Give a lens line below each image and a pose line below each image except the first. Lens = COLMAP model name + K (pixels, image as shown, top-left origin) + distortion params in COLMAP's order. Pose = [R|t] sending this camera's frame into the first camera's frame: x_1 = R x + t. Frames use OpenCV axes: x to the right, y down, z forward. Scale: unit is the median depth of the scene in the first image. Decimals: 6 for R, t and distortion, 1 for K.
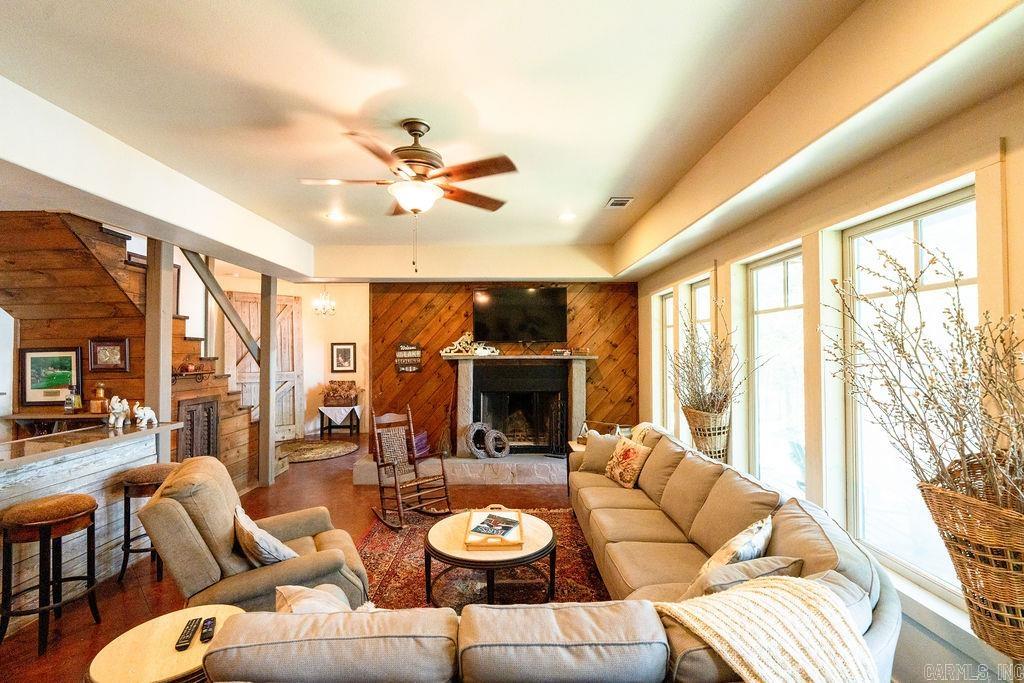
lens RADIAL K [[461.1, 0, 509.1], [0, 461.1, 338.3], [0, 0, 1]] dist [-0.012785, 0.001195]
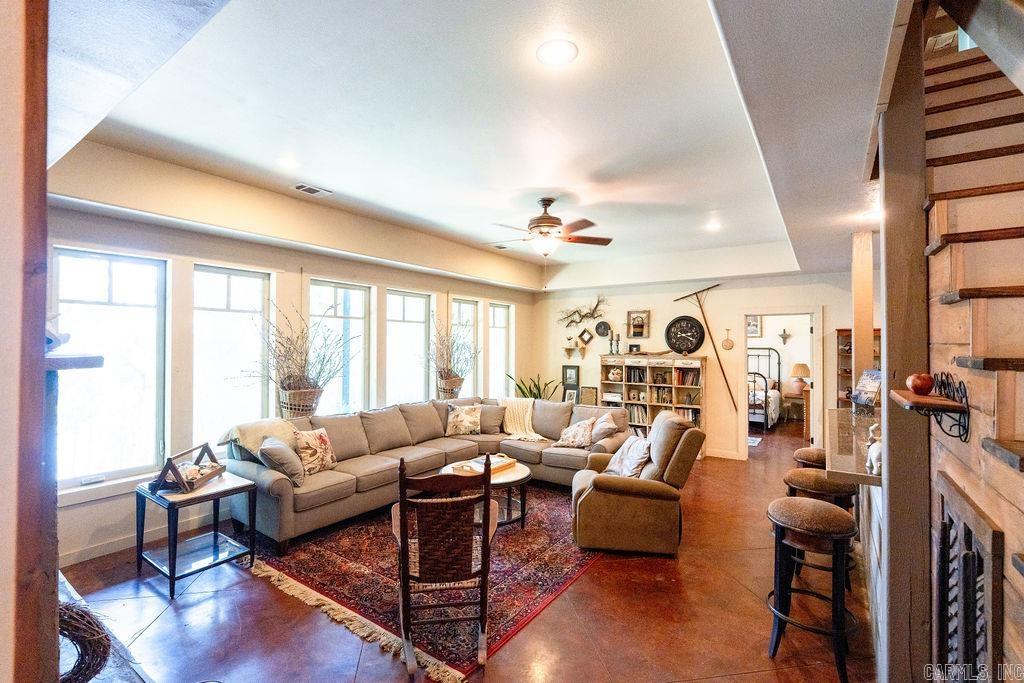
lens RADIAL K [[461.1, 0, 507.1], [0, 461.1, 339.9], [0, 0, 1]] dist [-0.012785, 0.001195]
pose [[-0.814250, 0.017981, 0.580236, -0.627312], [-0.002809, 0.999386, -0.034913, 0.049667], [-0.580508, -0.030058, -0.813700, 1.235257]]
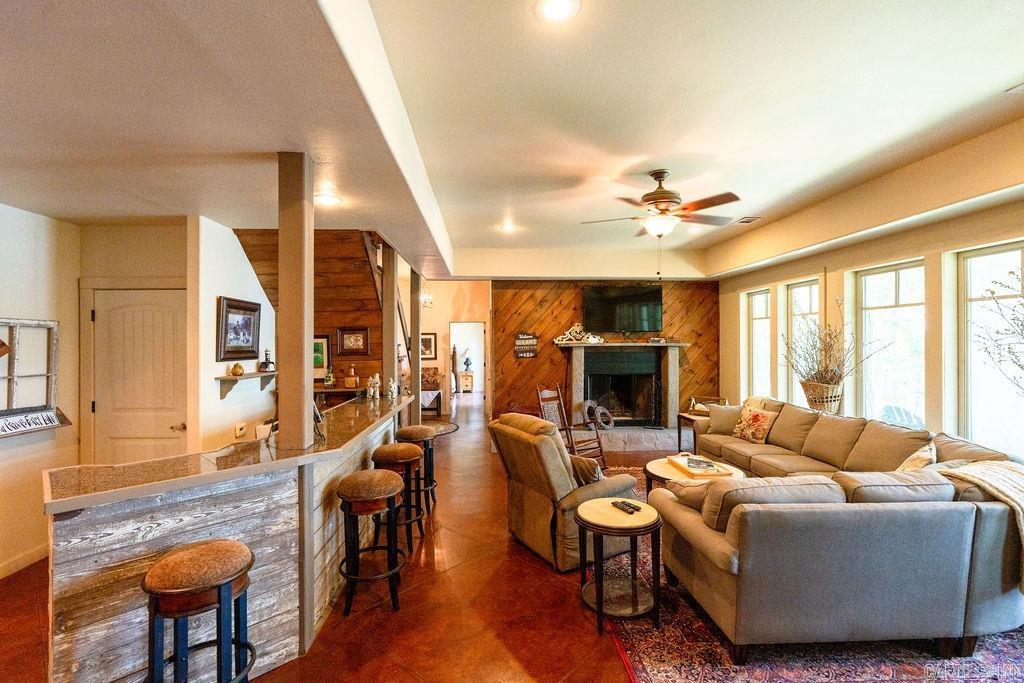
lens RADIAL K [[461.1, 0, 506.2], [0, 461.1, 338.0], [0, 0, 1]] dist [-0.012785, 0.001195]
pose [[0.999495, -0.000513, 0.031784, -0.452667], [-0.000068, 0.999833, 0.018262, 0.004132], [-0.031789, -0.018255, 0.999328, -0.238508]]
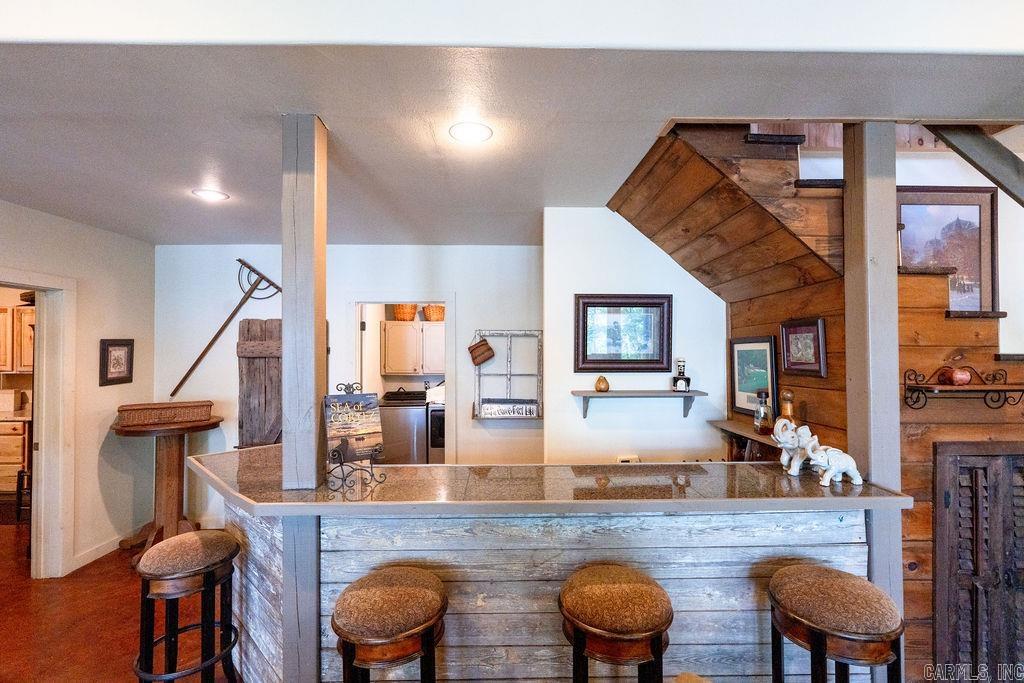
lens RADIAL K [[461.1, 0, 506.5], [0, 461.1, 340.1], [0, 0, 1]] dist [-0.012785, 0.001195]
pose [[0.005754, -0.011518, -0.999917, -0.237488], [0.031554, 0.999438, -0.011331, 0.018676], [0.999485, -0.031486, 0.006114, 0.542646]]
